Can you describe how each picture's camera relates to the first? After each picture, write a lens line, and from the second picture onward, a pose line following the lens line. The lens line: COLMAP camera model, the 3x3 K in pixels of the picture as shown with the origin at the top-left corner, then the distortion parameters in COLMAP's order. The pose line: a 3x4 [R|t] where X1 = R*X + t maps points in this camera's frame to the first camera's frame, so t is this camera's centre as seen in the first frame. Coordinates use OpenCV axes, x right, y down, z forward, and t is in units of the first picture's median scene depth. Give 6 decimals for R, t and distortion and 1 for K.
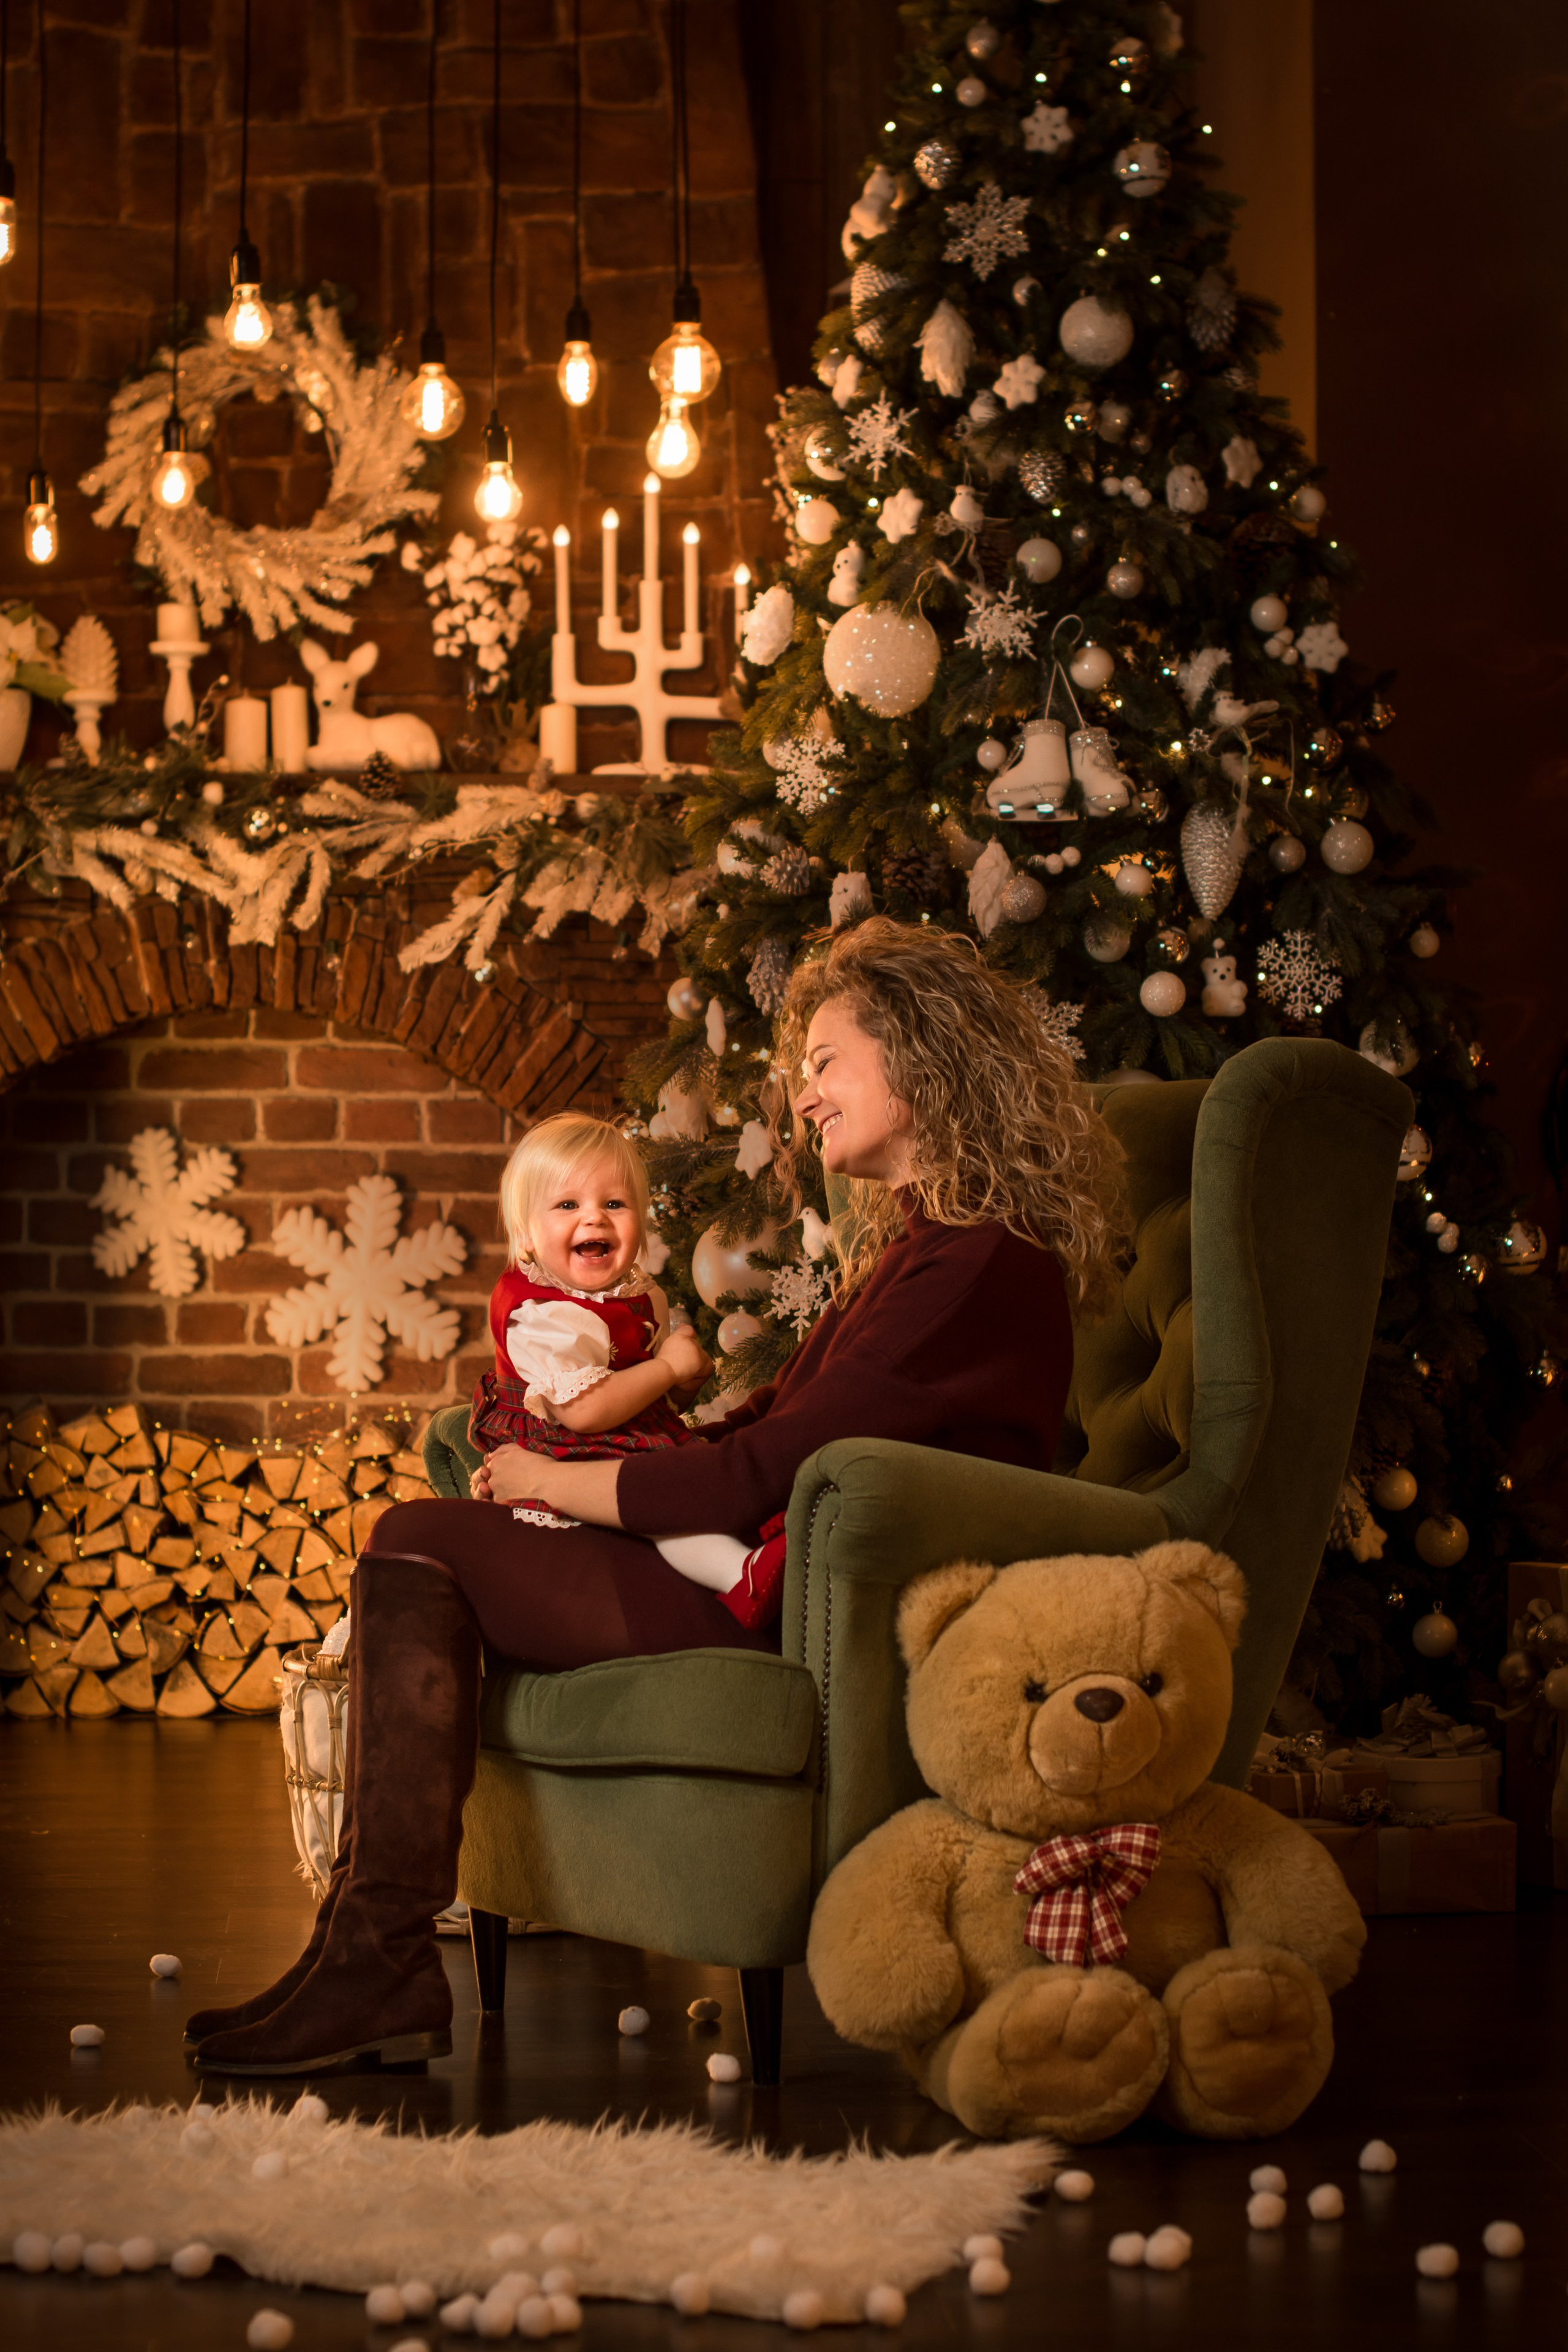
lens RADIAL K [[5300.9, 0, 784.0], [0, 5300.9, 1176.0], [0, 0, 1]] dist [-0.136825, 0.039379]
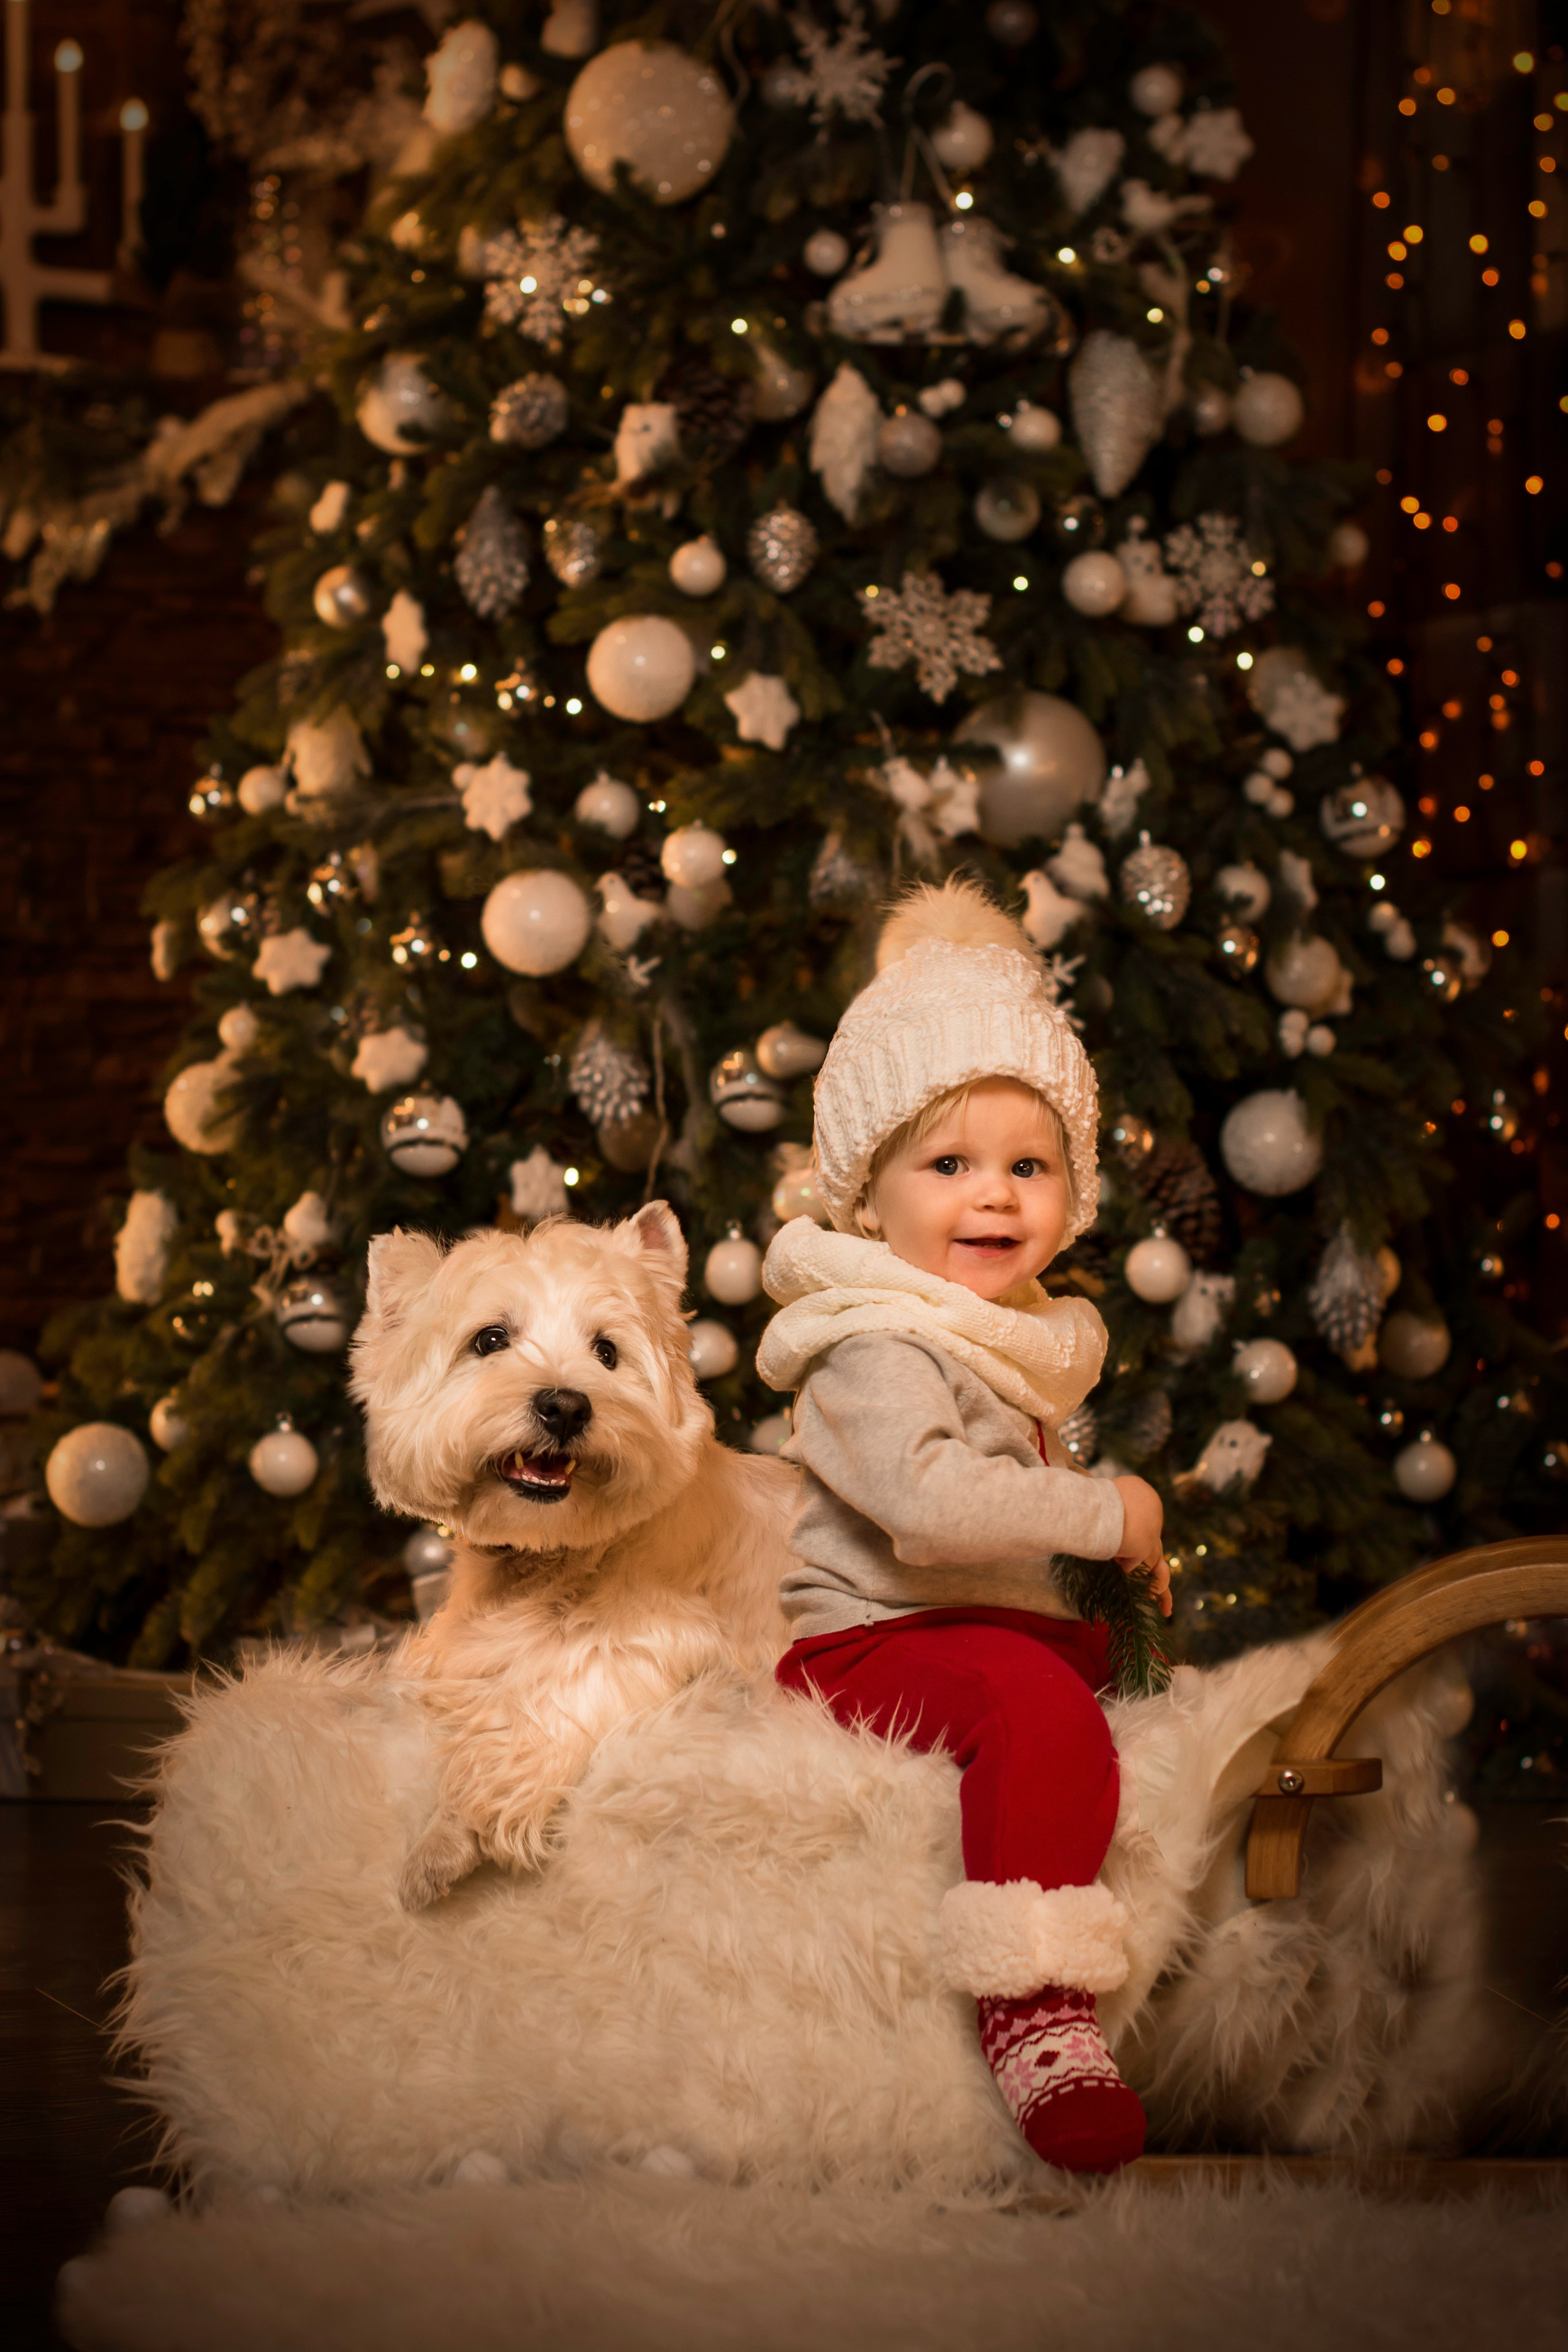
lens RADIAL K [[5300.9, 0, 784.0], [0, 5300.9, 1176.0], [0, 0, 1]] dist [-0.136825, 0.039379]
pose [[0.949880, -0.000425, 0.312616, -0.177005], [-0.000165, 0.999998, 0.001861, 0.040995], [-0.312616, -0.001820, 0.949878, 0.302329]]
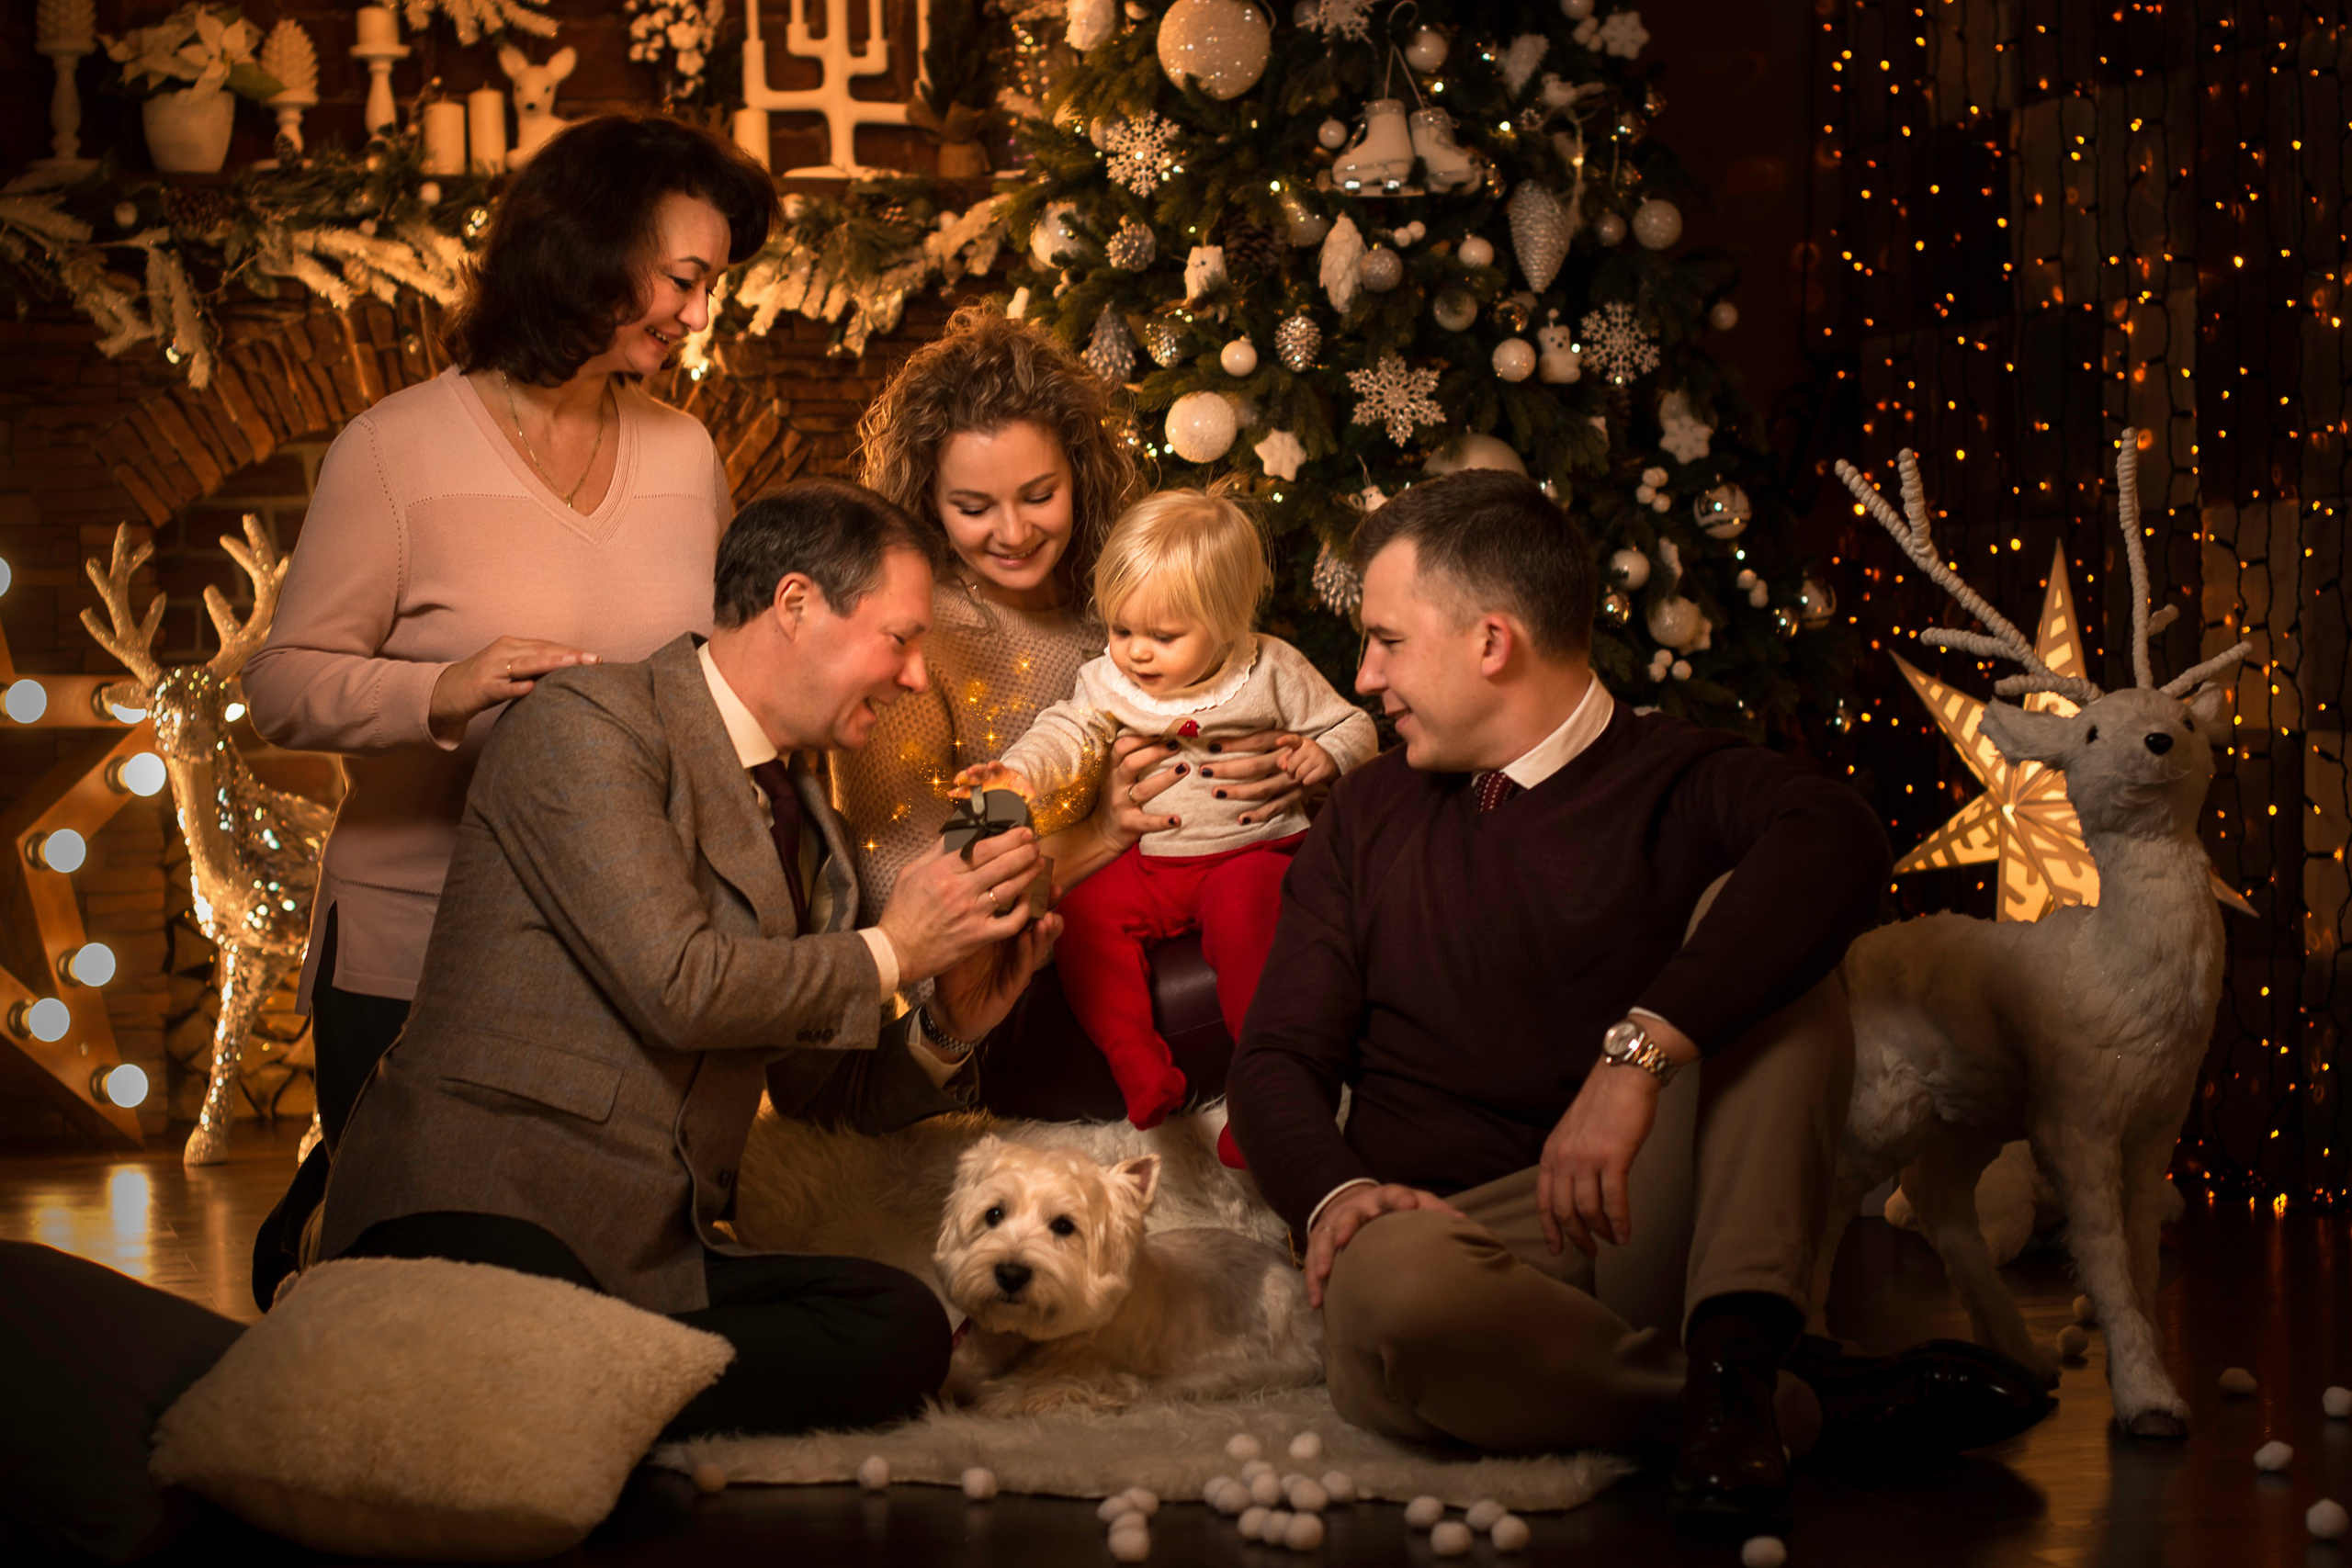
lens RADIAL K [[5300.3, 0, 1163.1], [0, 5300.3, 780.5], [0, 0, 1]] dist [-0.136825, 0.039379]
pose [[0.984046, -0.018498, 0.176948, -0.168114], [0.015682, 0.999727, 0.017301, 0.027107], [-0.177220, -0.014250, 0.984068, -0.017970]]
